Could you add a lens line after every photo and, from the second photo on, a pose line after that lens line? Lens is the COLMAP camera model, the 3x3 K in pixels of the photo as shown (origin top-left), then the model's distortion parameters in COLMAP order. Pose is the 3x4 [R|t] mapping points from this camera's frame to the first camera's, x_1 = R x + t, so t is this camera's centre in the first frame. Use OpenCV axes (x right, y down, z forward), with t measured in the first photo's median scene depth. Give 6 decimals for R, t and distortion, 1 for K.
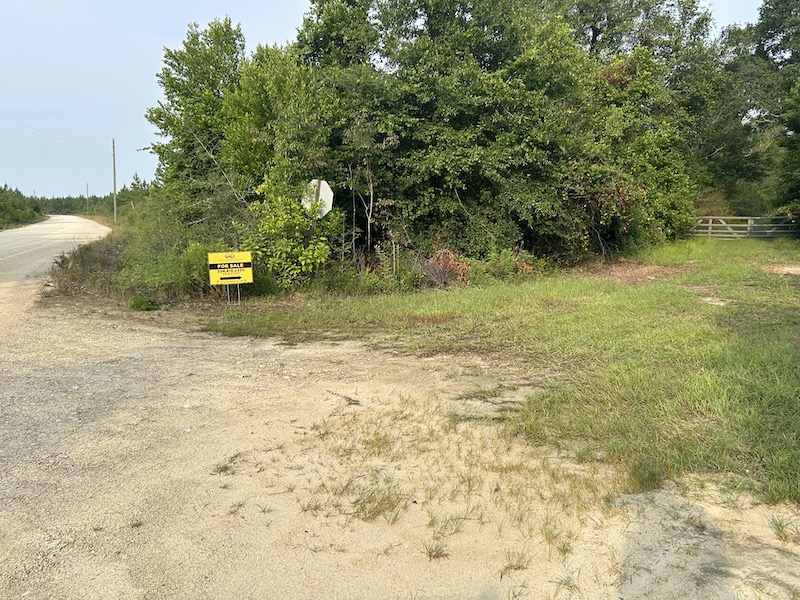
lens RADIAL K [[729.6, 0, 403.8], [0, 729.6, 302.1], [0, 0, 1]] dist [0.004891, 0.000000]
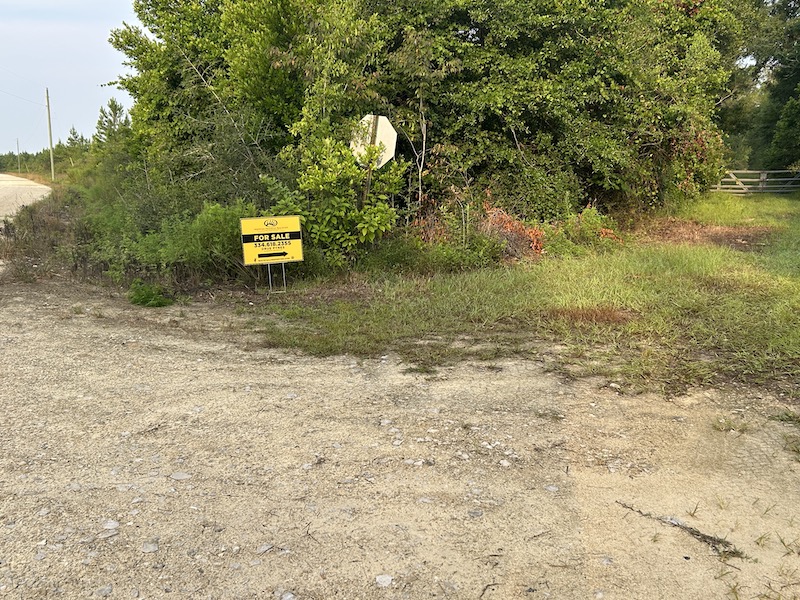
lens RADIAL K [[729.6, 0, 395.2], [0, 729.6, 298.2], [0, 0, 1]] dist [0.004891, 0.000000]
pose [[0.997839, -0.015106, 0.063952, -0.117823], [0.011772, 0.998567, 0.052196, -0.018832], [-0.064649, -0.051330, 0.996587, 0.212451]]
